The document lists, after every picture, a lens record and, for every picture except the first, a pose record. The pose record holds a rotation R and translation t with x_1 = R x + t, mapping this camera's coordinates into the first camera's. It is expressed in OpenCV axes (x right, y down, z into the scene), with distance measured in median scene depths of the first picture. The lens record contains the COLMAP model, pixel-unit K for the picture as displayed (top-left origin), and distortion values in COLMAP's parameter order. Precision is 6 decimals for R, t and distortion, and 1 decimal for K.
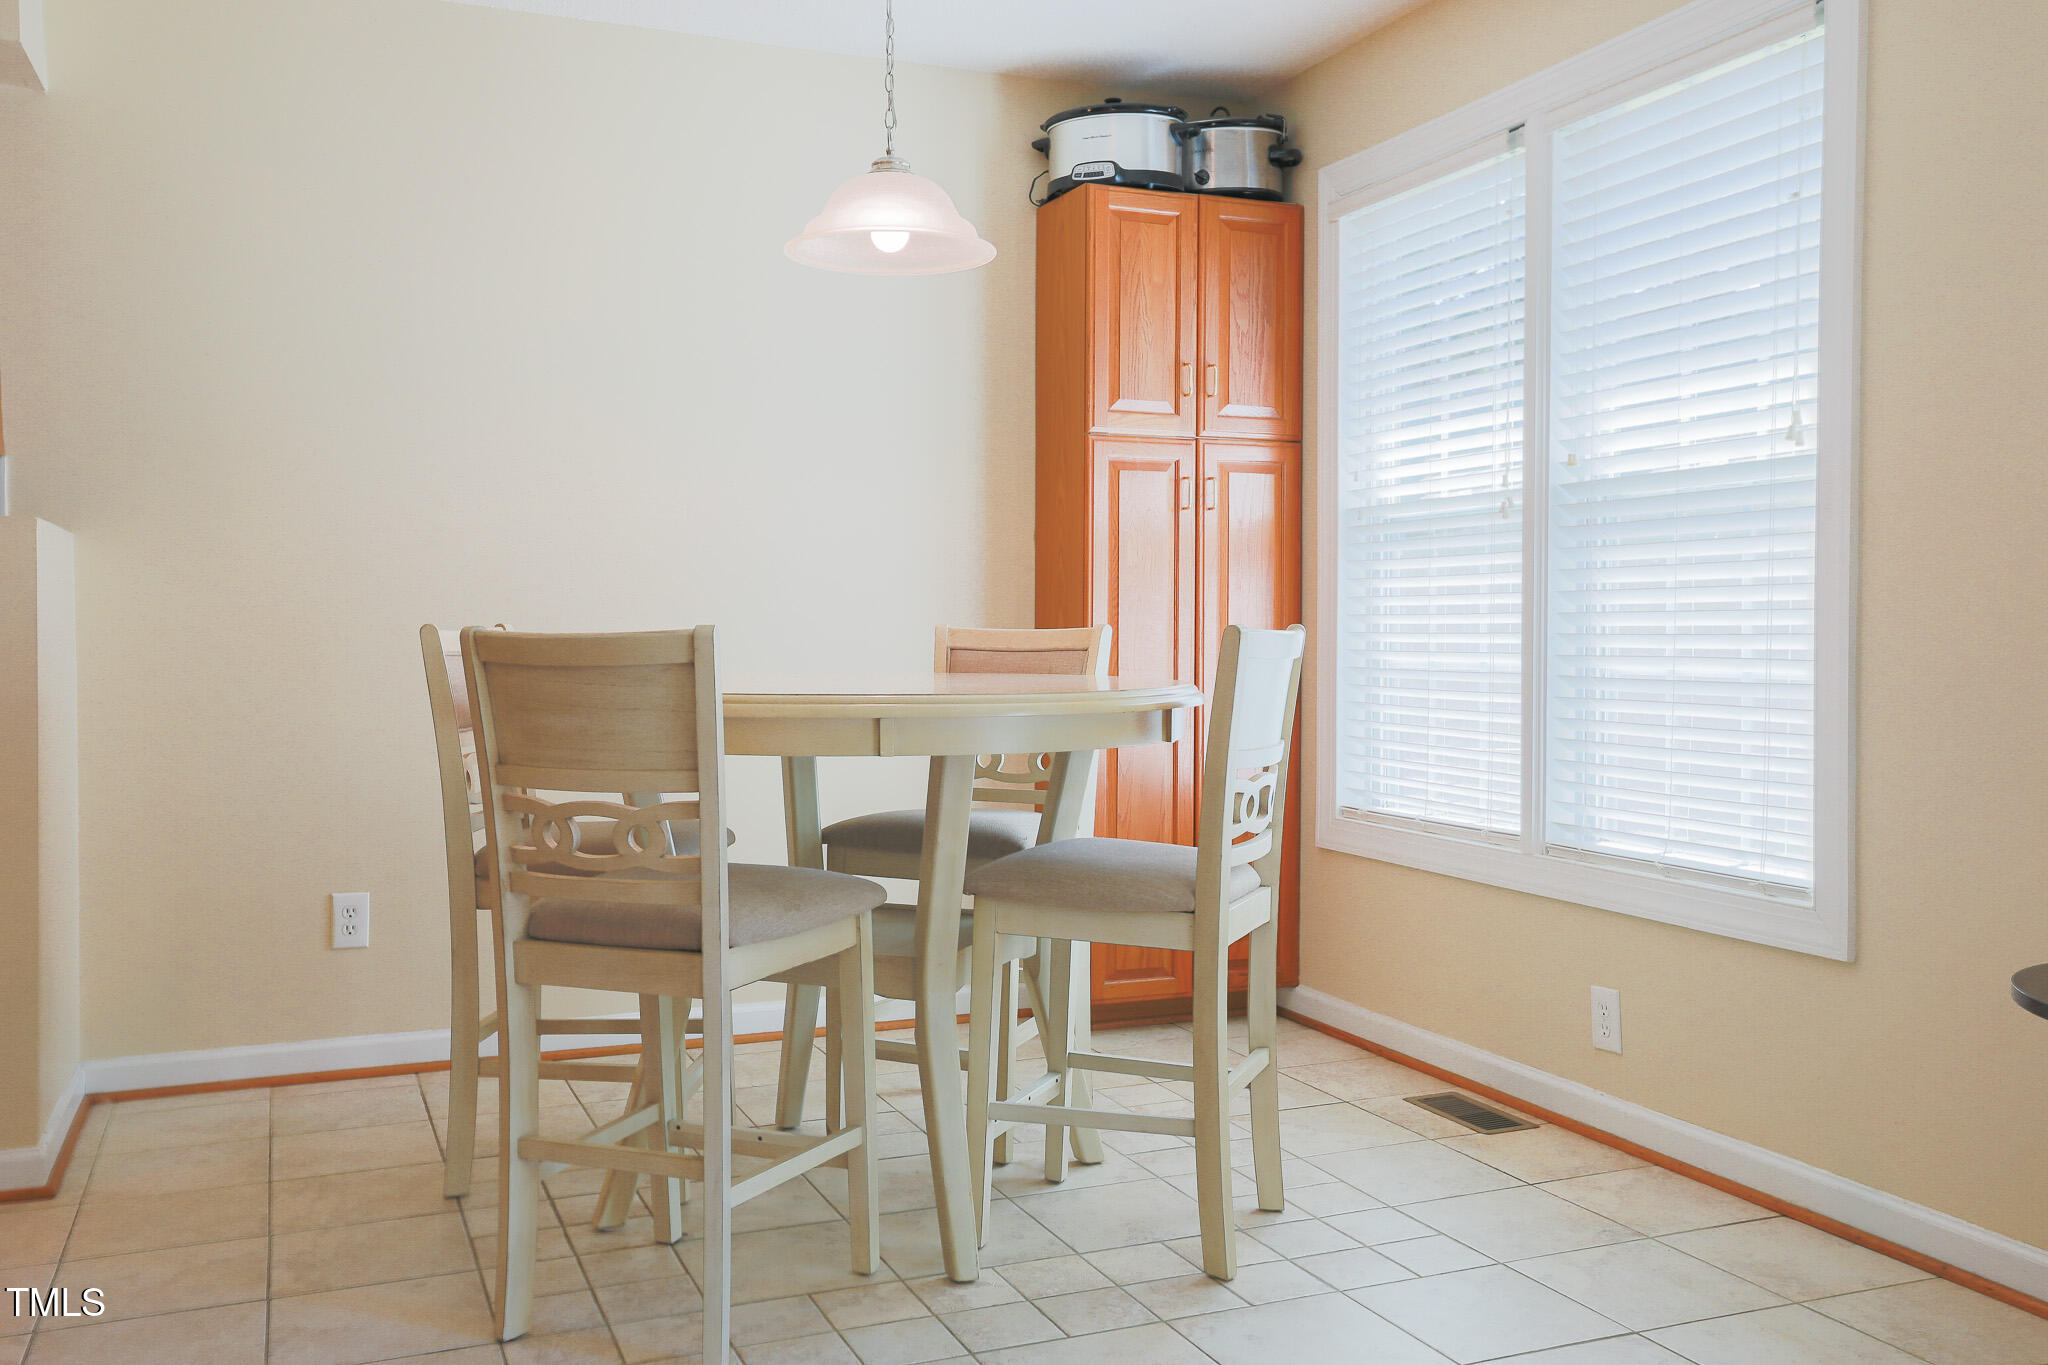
lens RADIAL K [[1749.2, 0, 1026.7], [0, 1749.2, 669.7], [0, 0, 1]] dist [-0.010963, -0.001604]
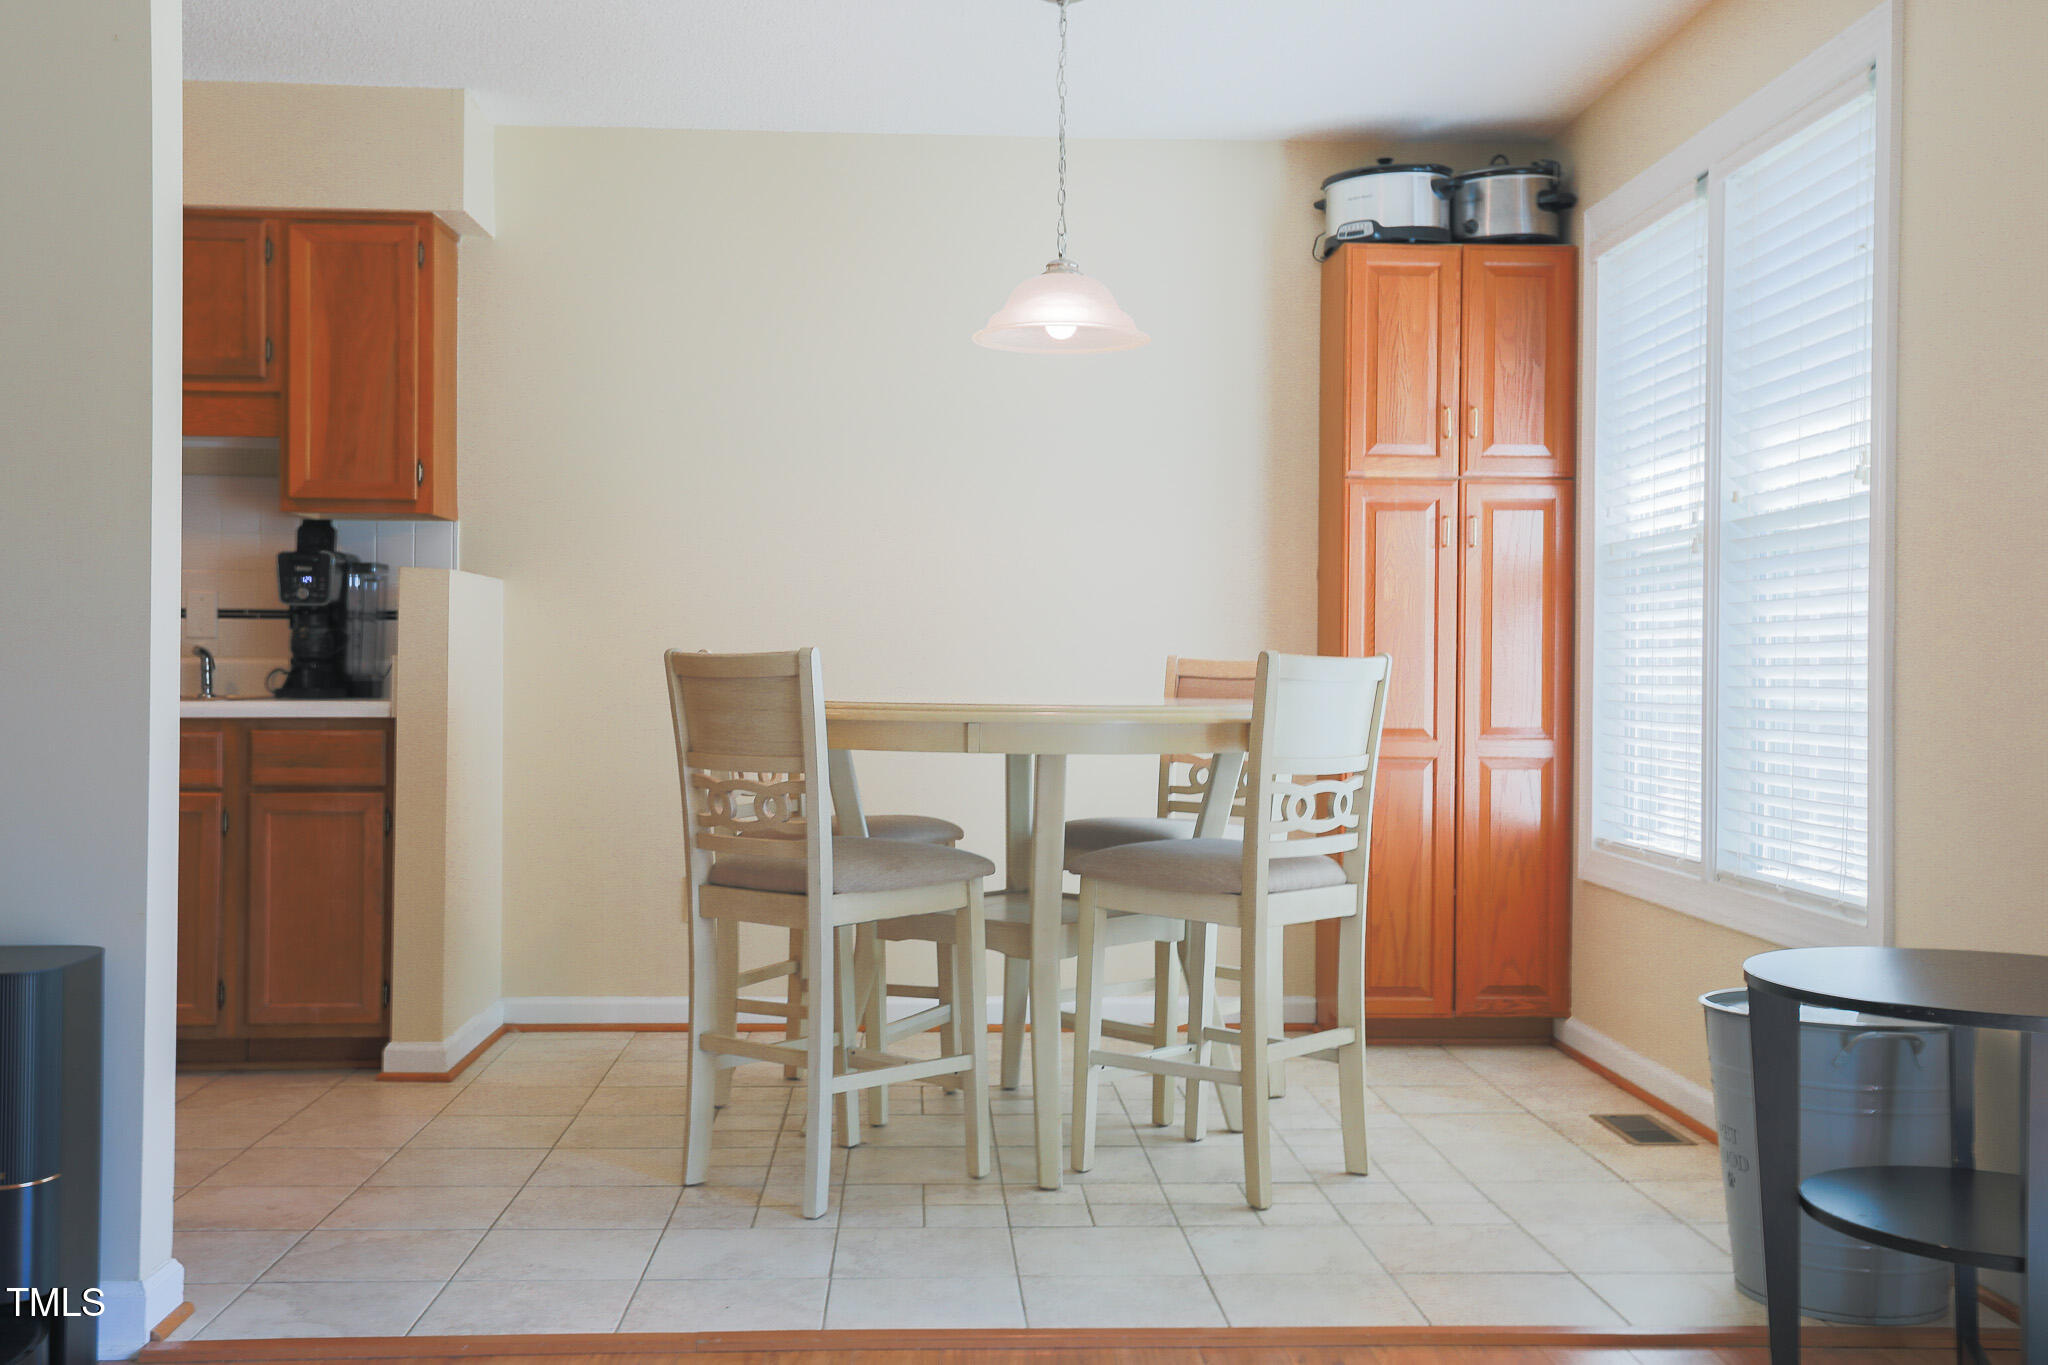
lens RADIAL K [[2003.3, 0, 1024.0], [0, 2003.3, 682.5], [0, 0, 1]] dist [-0.022183, -0.010006]
pose [[0.939851, 0.009440, -0.341455, 0.265030], [-0.016149, 0.999728, -0.016812, 0.013062], [0.341204, 0.021314, 0.939748, -0.203708]]
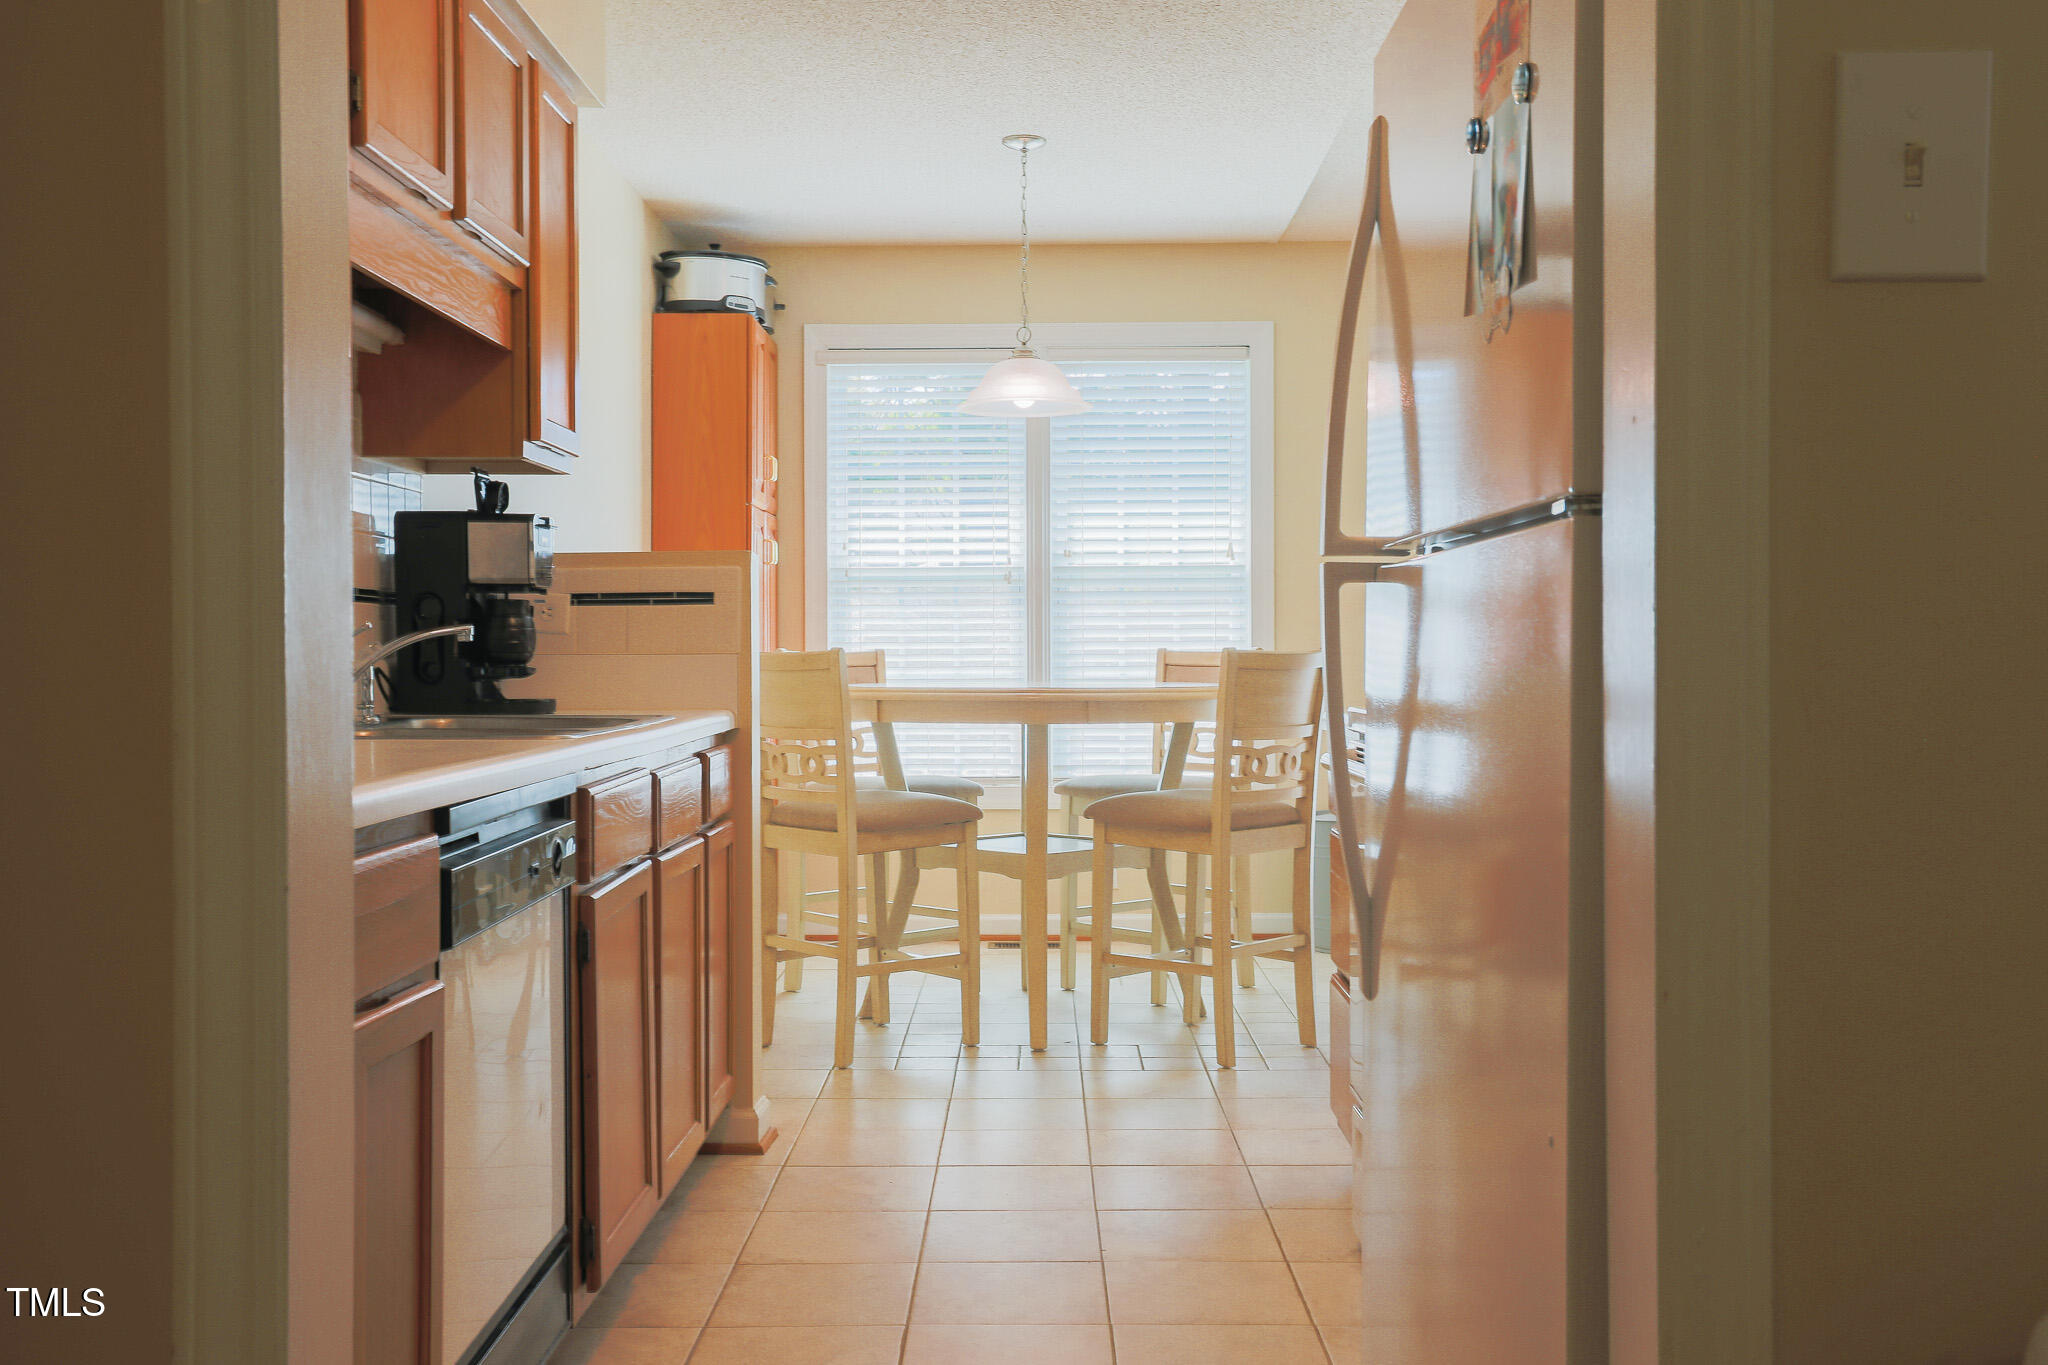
lens RADIAL K [[1993.2, 0, 1024.4], [0, 1993.2, 656.4], [0, 0, 1]] dist [-0.002429, -0.000728]
pose [[0.409518, -0.008268, 0.912265, -1.243570], [0.026986, 0.999631, -0.003054, -0.011434], [-0.911903, 0.025869, 0.409590, 0.193501]]
